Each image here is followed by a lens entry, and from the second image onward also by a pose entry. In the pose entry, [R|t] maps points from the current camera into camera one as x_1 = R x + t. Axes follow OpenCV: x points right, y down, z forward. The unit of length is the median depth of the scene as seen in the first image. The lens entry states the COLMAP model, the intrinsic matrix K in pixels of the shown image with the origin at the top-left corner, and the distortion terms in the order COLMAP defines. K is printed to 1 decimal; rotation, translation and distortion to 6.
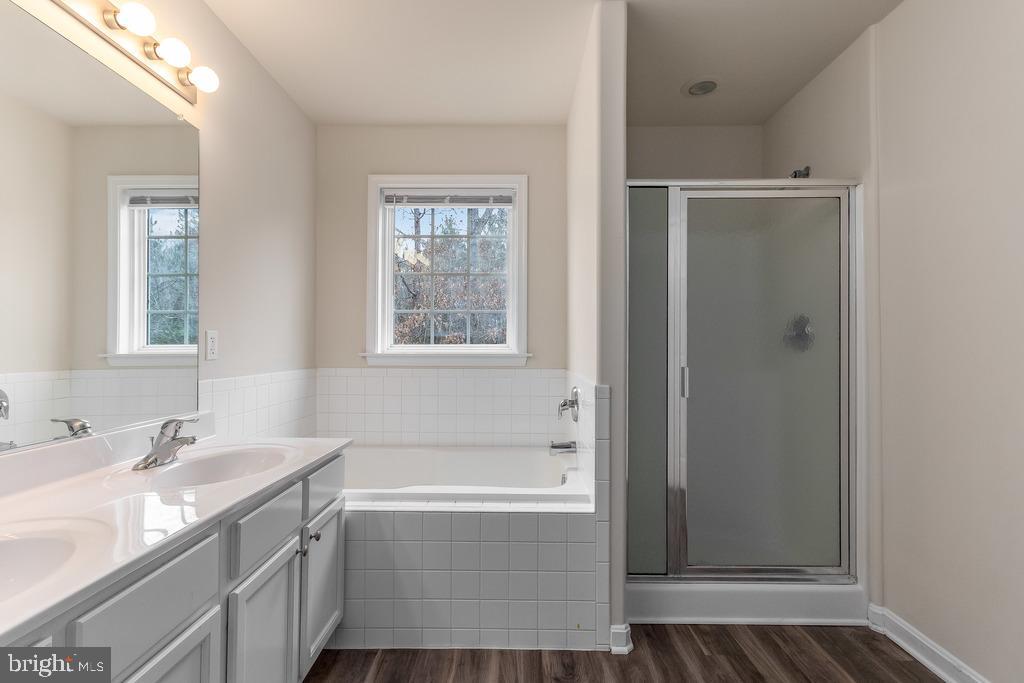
lens RADIAL K [[487.8, 0, 513.2], [0, 487.8, 339.6], [0, 0, 1]] dist [0.001227, 0.001059]
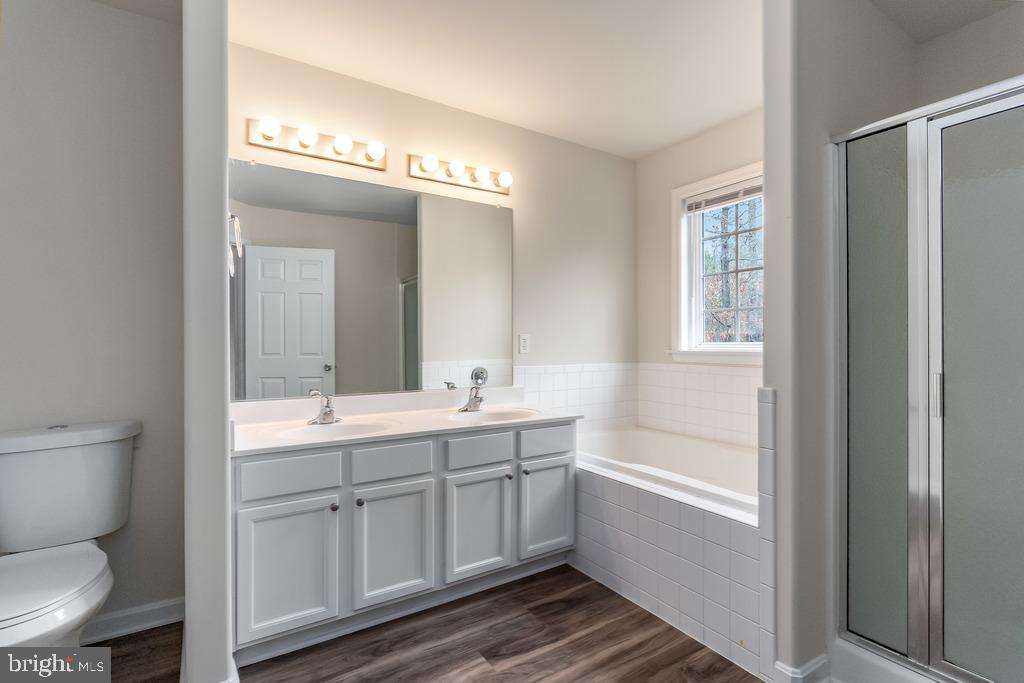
lens RADIAL K [[487.8, 0, 509.4], [0, 487.8, 342.7], [0, 0, 1]] dist [0.001227, 0.001059]
pose [[0.543413, -0.004386, -0.839454, 0.666912], [0.013235, 0.999907, 0.003343, 0.002084], [0.839361, -0.012927, 0.543420, 0.118918]]
